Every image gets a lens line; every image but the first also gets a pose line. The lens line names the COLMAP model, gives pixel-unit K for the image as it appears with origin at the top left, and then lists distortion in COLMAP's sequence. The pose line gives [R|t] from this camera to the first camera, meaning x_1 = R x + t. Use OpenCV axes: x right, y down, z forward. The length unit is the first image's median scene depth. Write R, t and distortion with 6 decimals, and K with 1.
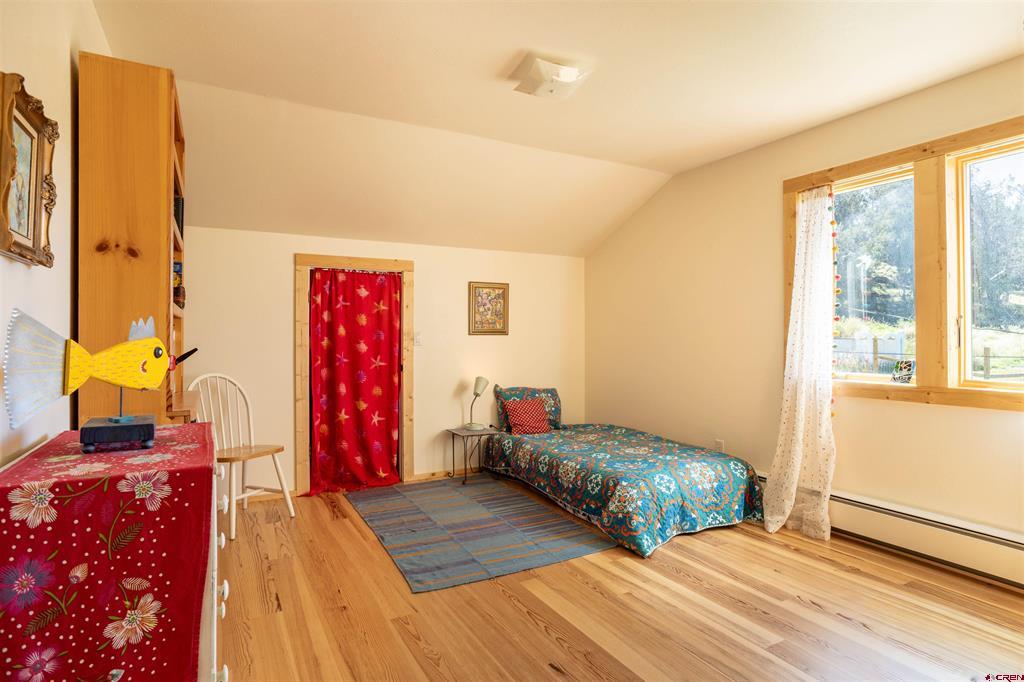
lens RADIAL K [[543.4, 0, 512.0], [0, 543.4, 341.0], [0, 0, 1]] dist [-0.049696, 0.039485]
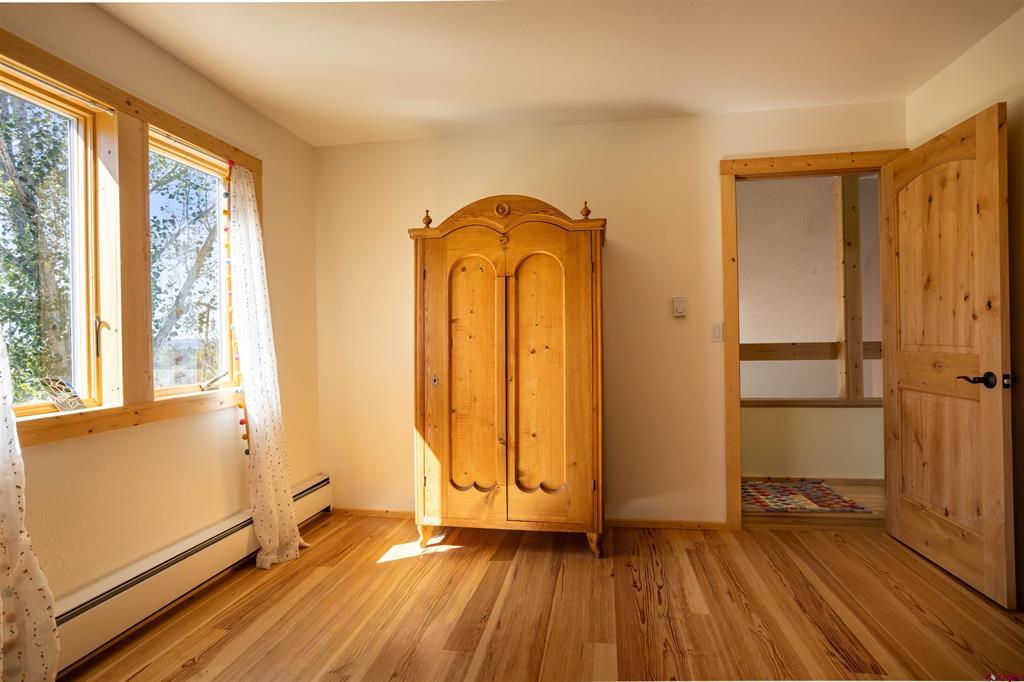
lens RADIAL K [[543.4, 0, 512.0], [0, 543.4, 341.0], [0, 0, 1]] dist [-0.049696, 0.039485]
pose [[-0.786165, 0.017051, 0.617782, -0.161050], [0.024608, 0.999690, 0.003723, 0.003030], [-0.617527, 0.018129, -0.786341, 1.390995]]
